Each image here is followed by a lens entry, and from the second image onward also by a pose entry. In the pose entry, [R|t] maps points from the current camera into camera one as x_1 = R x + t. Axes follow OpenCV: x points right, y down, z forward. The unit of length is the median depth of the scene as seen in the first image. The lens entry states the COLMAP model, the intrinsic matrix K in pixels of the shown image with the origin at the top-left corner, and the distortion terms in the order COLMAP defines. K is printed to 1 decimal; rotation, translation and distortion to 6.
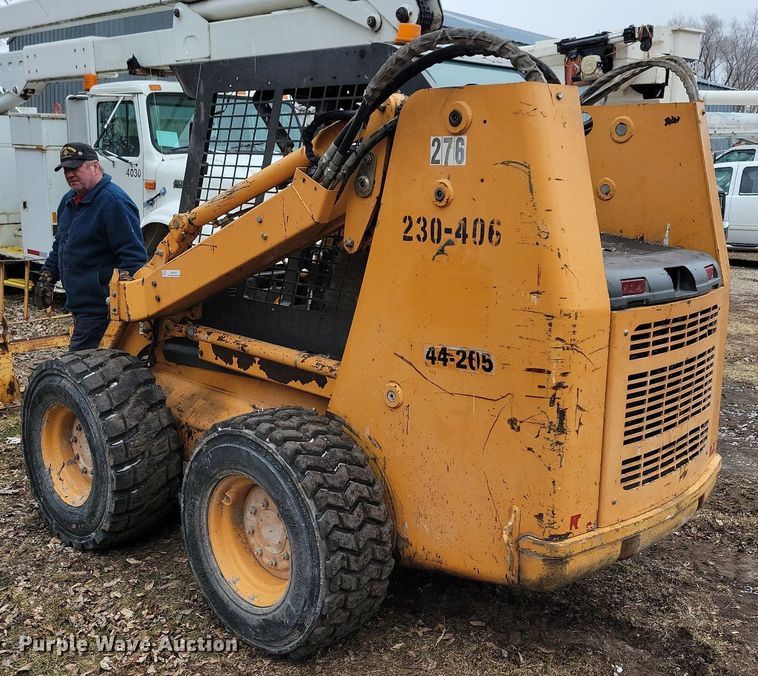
lens RADIAL K [[871.4, 0, 379.3], [0, 871.4, 338.2], [0, 0, 1]] dist [0.044717, 0.000000]
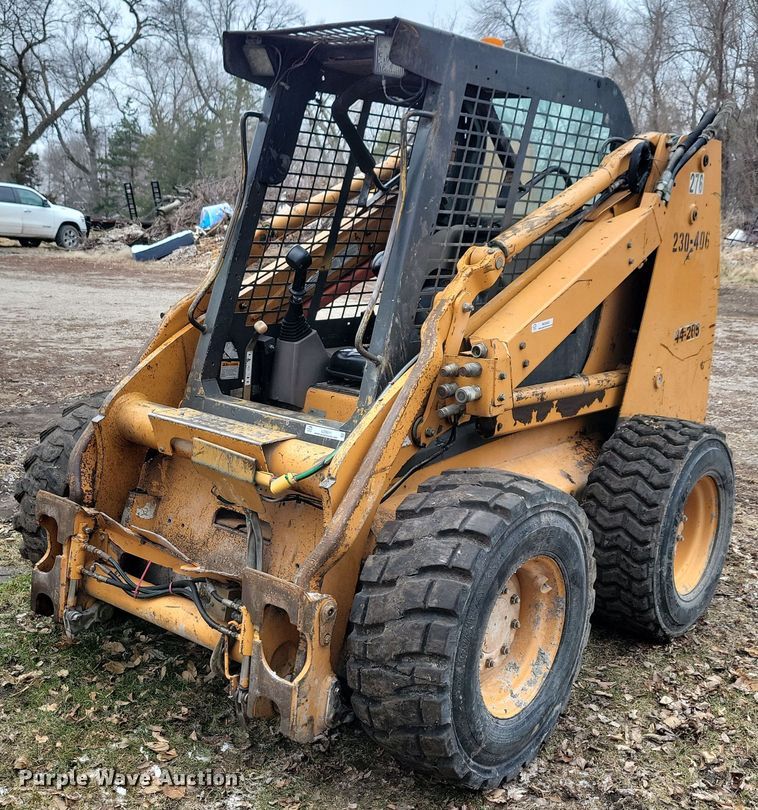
lens RADIAL K [[999.2, 0, 383.7], [0, 999.2, 400.3], [0, 0, 1]] dist [0.015911, 0.000000]
pose [[-0.080197, -0.212067, 0.973959, -1.428410], [0.145659, 0.964124, 0.221919, -0.294015], [-0.986079, 0.159663, -0.046431, 1.545544]]
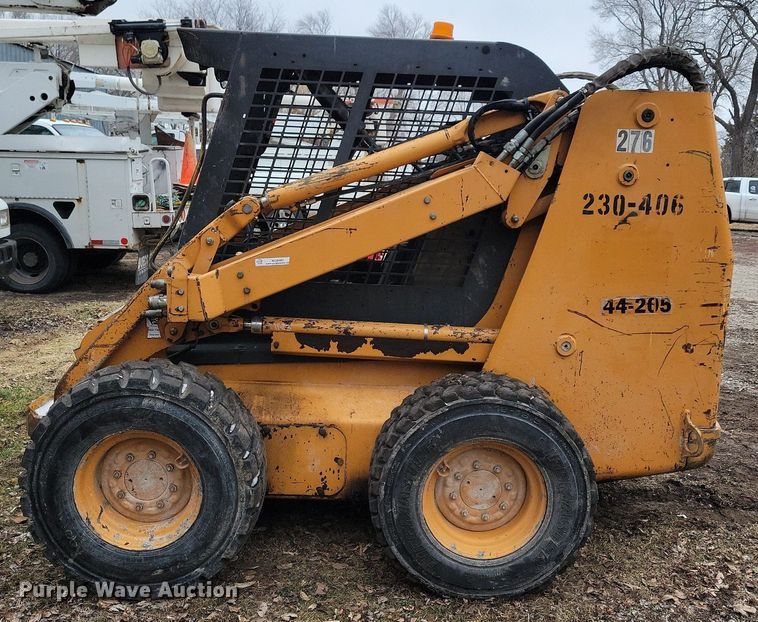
lens RADIAL K [[826.7, 0, 373.8], [0, 826.7, 316.4], [0, 0, 1]] dist [0.043775, 0.000000]
pose [[0.721916, -0.117344, 0.681958, -0.994346], [0.111050, 0.992390, 0.053203, -0.066716], [-0.683011, 0.037323, 0.729453, 0.376122]]
